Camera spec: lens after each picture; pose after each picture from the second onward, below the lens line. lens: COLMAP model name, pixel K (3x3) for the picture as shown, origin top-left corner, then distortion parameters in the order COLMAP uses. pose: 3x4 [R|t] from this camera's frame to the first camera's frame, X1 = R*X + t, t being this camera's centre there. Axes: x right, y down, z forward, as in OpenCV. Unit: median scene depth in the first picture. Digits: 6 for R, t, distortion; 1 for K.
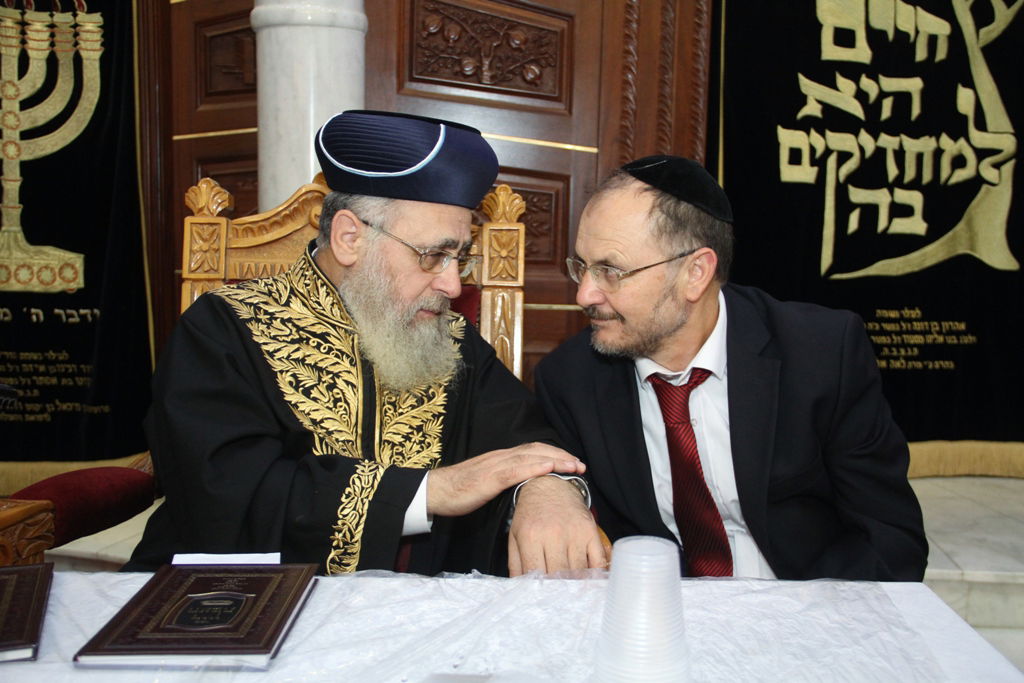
lens RADIAL K [[1201.0, 0, 535.7], [0, 1201.0, 376.2], [0, 0, 1]] dist [0.055319, 0.000000]
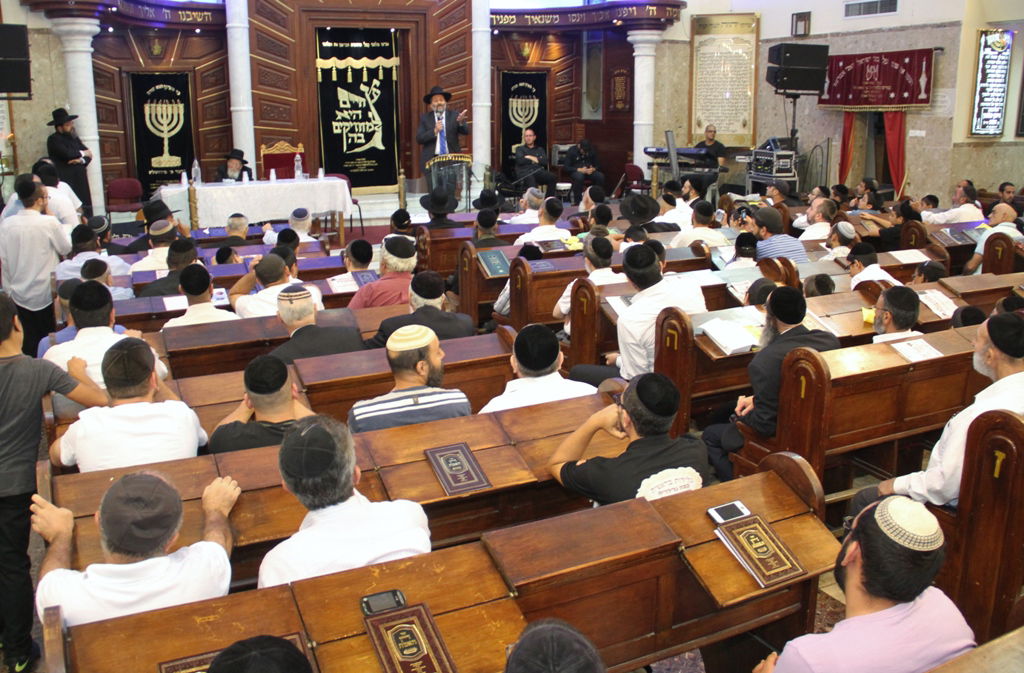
lens RADIAL K [[871.1, 0, 501.5], [0, 871.1, 330.4], [0, 0, 1]] dist [-0.151979, 0.032960]
pose [[0.928771, -0.114586, 0.352497, -0.466517], [0.071419, 0.988518, 0.133160, 0.203538], [-0.363708, -0.098500, 0.926291, -2.451647]]
